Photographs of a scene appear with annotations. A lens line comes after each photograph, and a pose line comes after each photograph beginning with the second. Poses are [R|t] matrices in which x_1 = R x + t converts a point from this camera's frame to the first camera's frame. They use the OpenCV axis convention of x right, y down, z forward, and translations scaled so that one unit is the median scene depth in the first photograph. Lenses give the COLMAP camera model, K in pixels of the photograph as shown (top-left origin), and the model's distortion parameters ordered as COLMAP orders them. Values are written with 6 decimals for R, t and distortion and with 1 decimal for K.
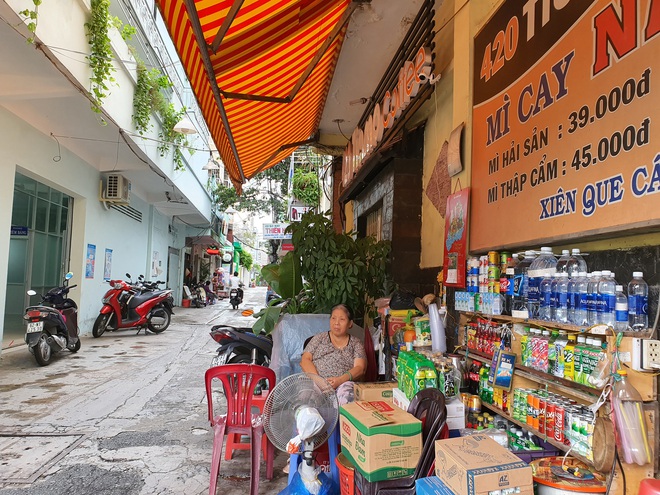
lens RADIAL K [[523.3, 0, 331.2], [0, 523.3, 253.3], [0, 0, 1]] dist [0.018479, 0.002690]
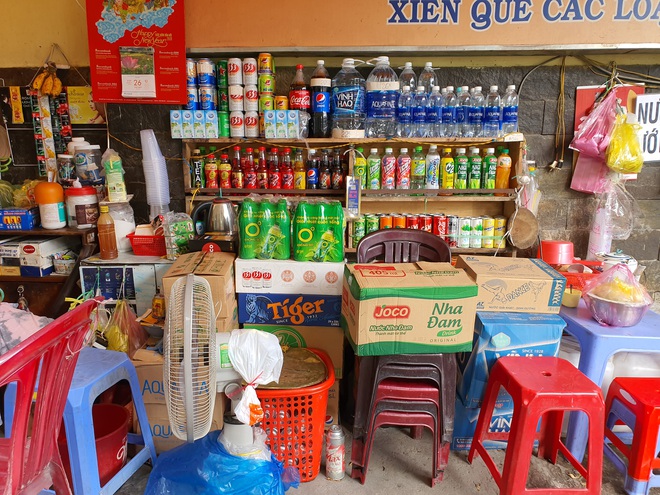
lens RADIAL K [[523.3, 0, 331.2], [0, 523.3, 253.3], [0, 0, 1]] dist [0.018479, 0.002690]
pose [[0.139520, -0.243634, 0.959780, -0.575065], [-0.056661, 0.965707, 0.253375, 0.093883], [-0.988597, -0.089733, 0.120931, 0.966229]]
